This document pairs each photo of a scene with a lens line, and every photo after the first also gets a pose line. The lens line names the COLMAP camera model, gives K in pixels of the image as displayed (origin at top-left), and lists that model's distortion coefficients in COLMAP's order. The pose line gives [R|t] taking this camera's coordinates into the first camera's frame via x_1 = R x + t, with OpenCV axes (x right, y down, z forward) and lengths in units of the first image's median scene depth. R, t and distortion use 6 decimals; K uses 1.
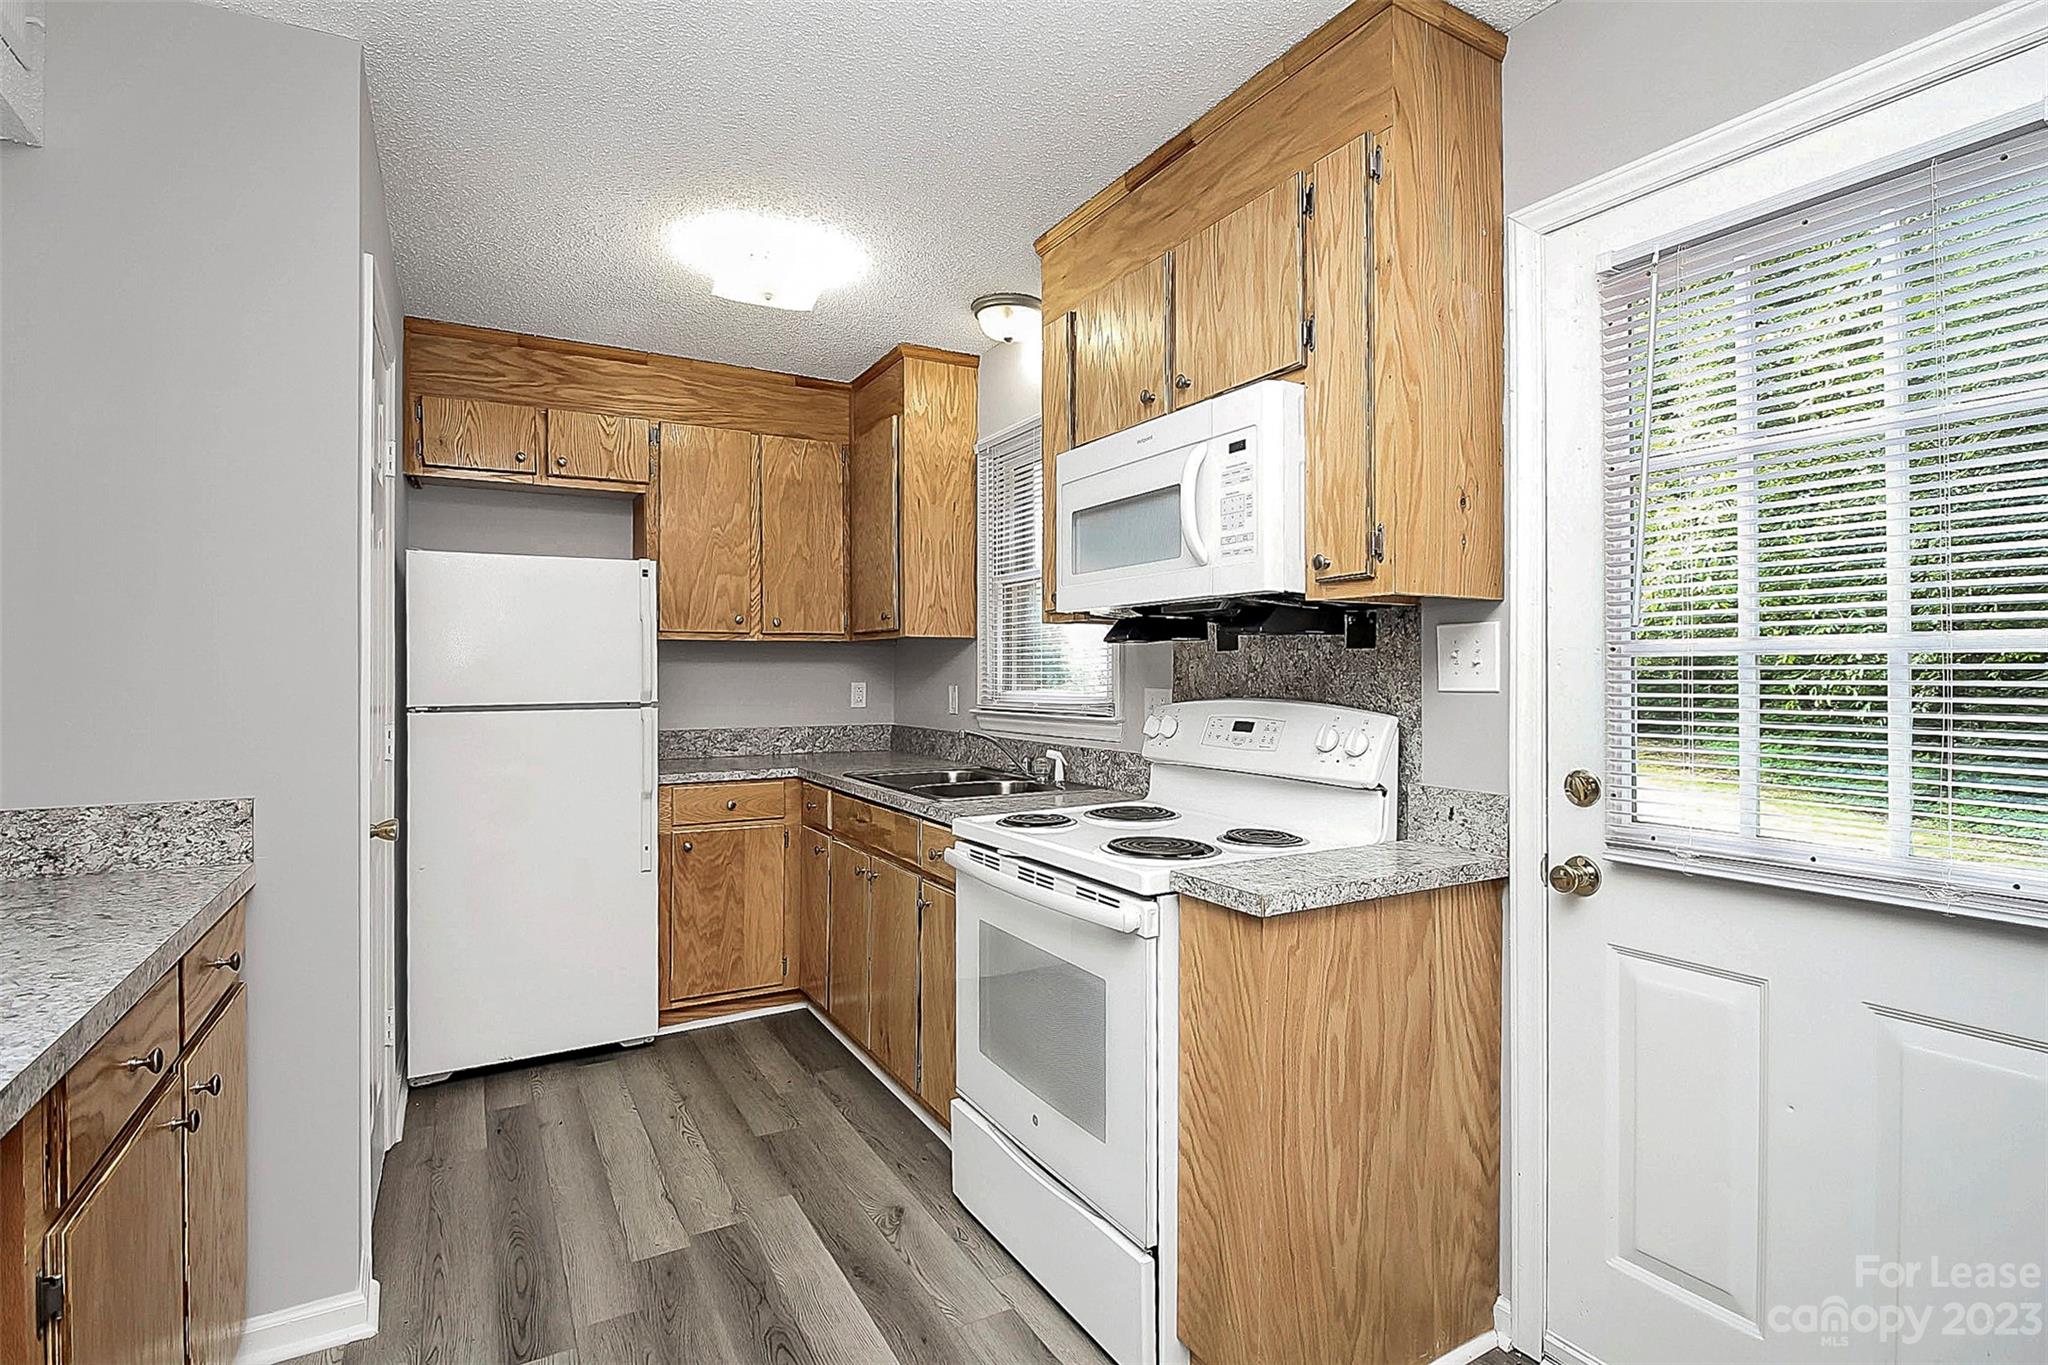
lens RADIAL K [[972.4, 0, 1024.0], [0, 972.4, 682.5], [0, 0, 1]] dist [0.001290, -0.008062]
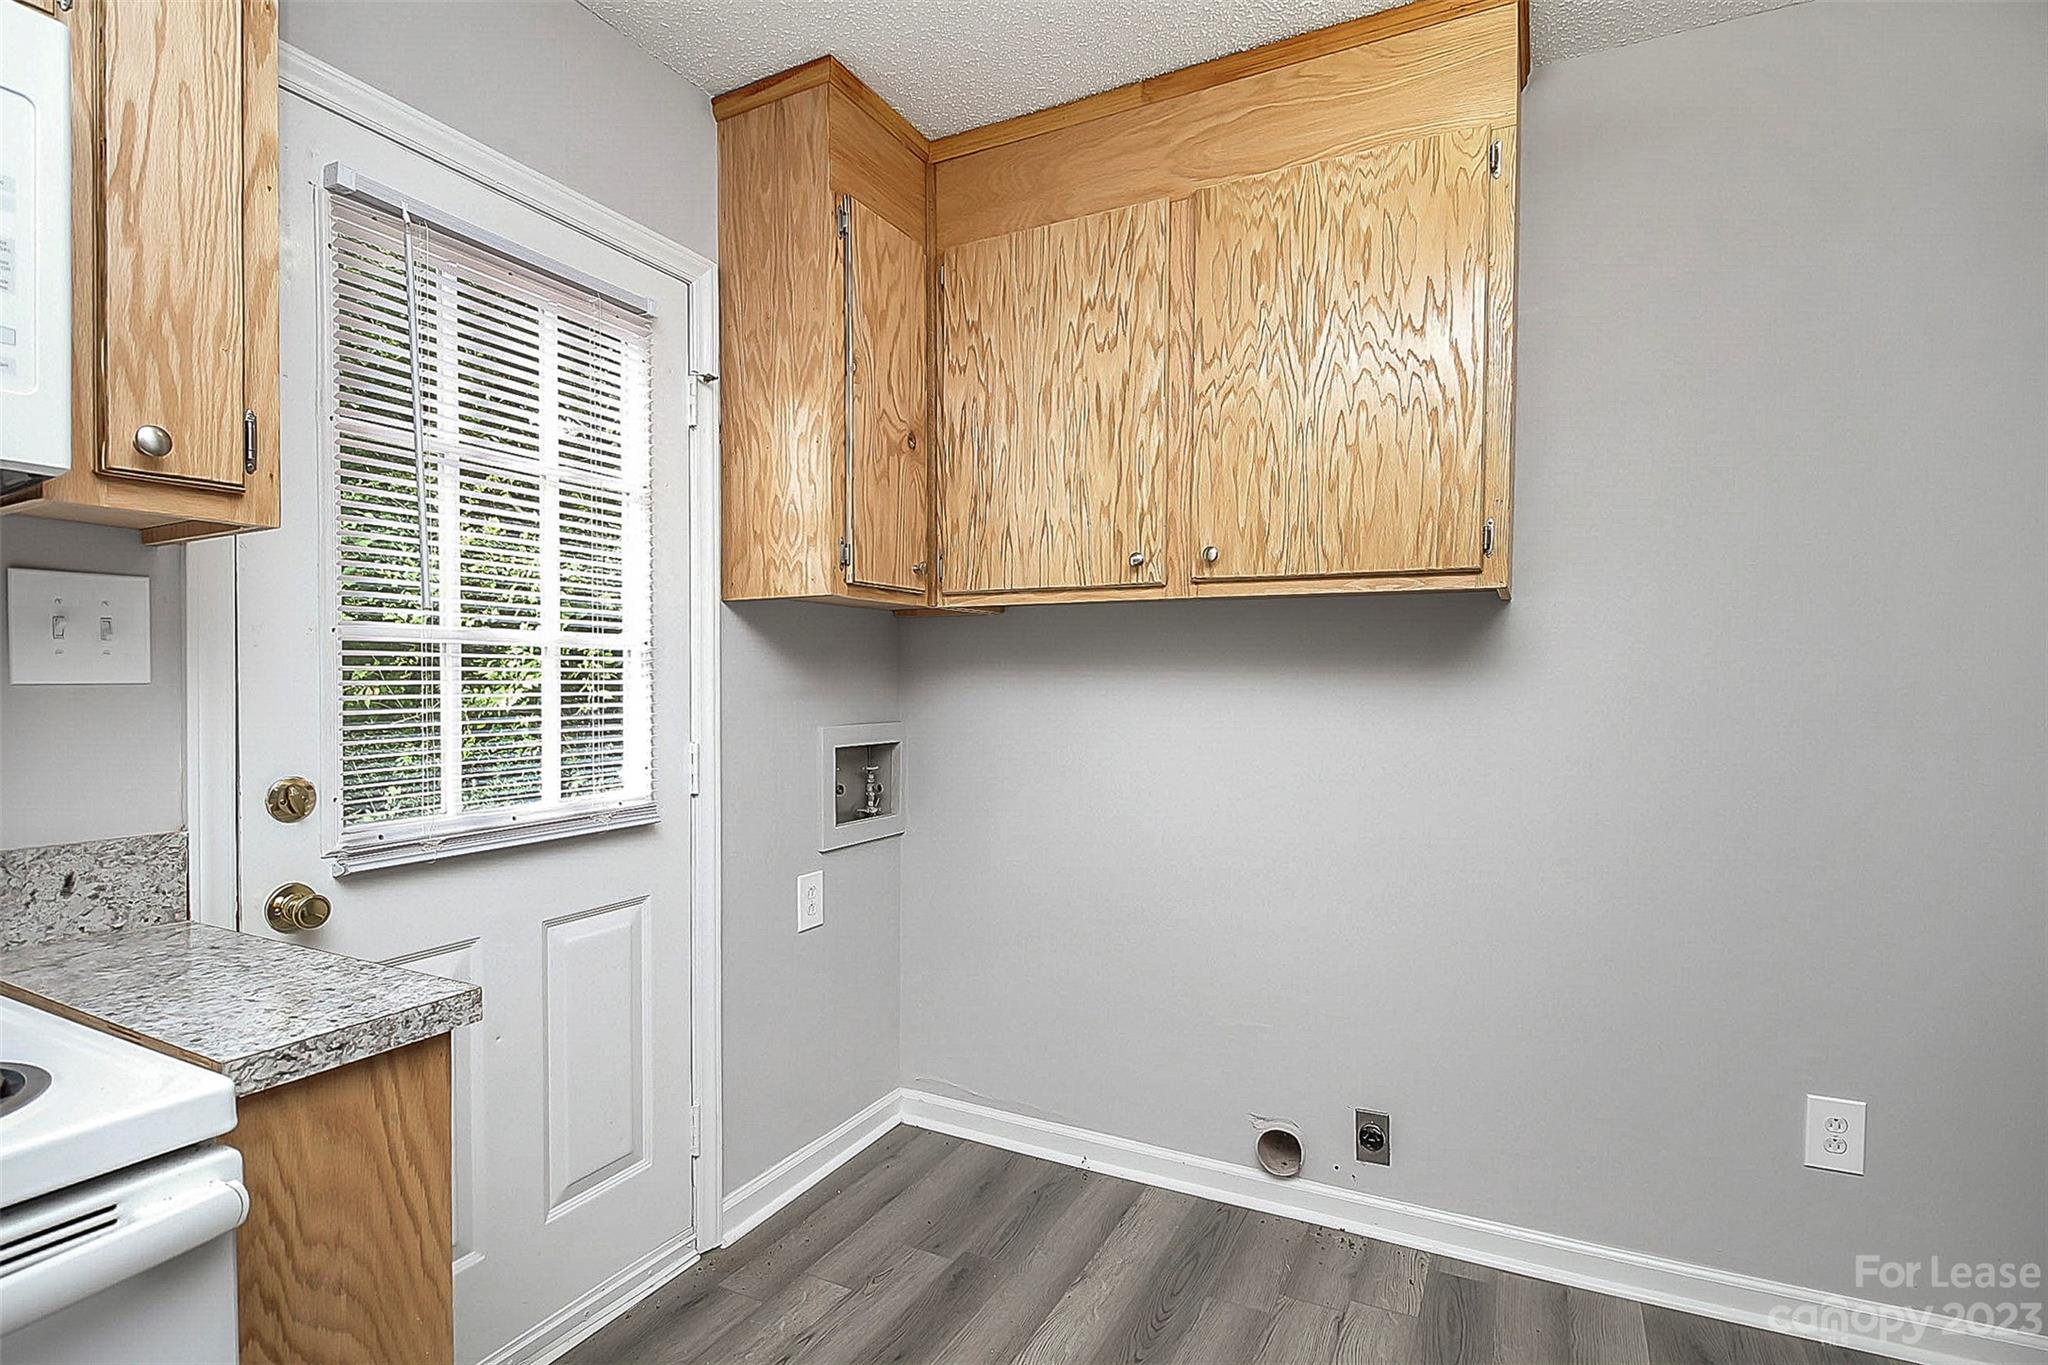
lens RADIAL K [[971.8, 0, 1019.2], [0, 971.8, 706.4], [0, 0, 1]] dist [-0.004865, -0.000807]
pose [[-0.534961, -0.017996, 0.844685, -0.229218], [0.011900, 0.999513, 0.028831, 0.008159], [-0.844793, 0.025476, -0.534486, 0.490260]]
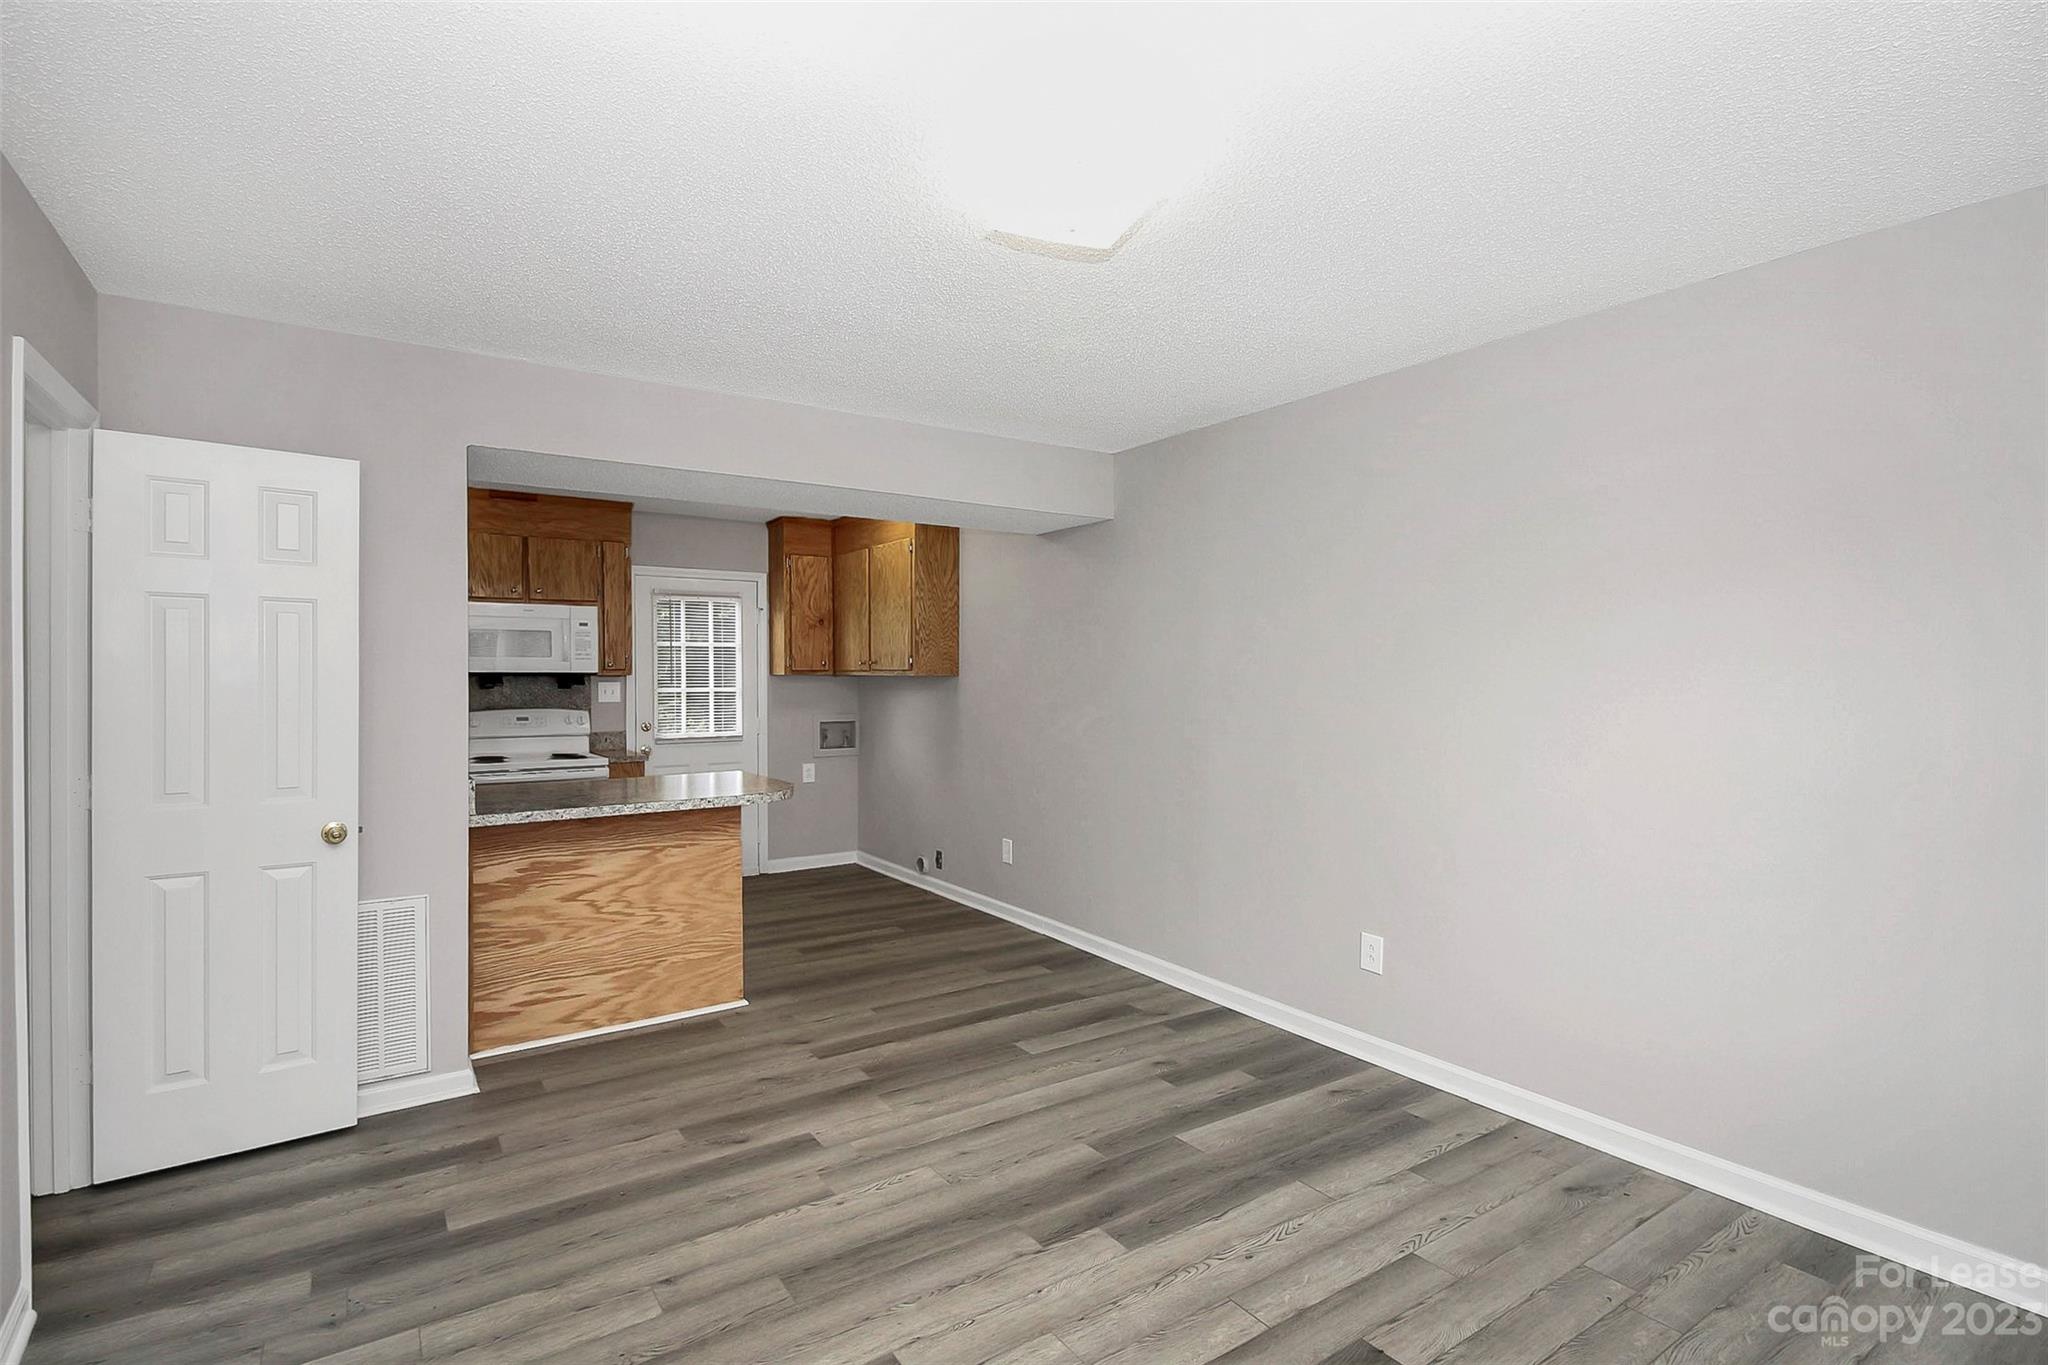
lens RADIAL K [[989.1, 0, 1024.0], [0, 989.1, 682.5], [0, 0, 1]] dist [-0.001416, -0.001035]
pose [[-0.061496, -0.004485, 0.998097, -1.766473], [0.013330, 0.999897, 0.005315, -0.033634], [-0.998018, 0.013632, -0.061430, -0.116612]]
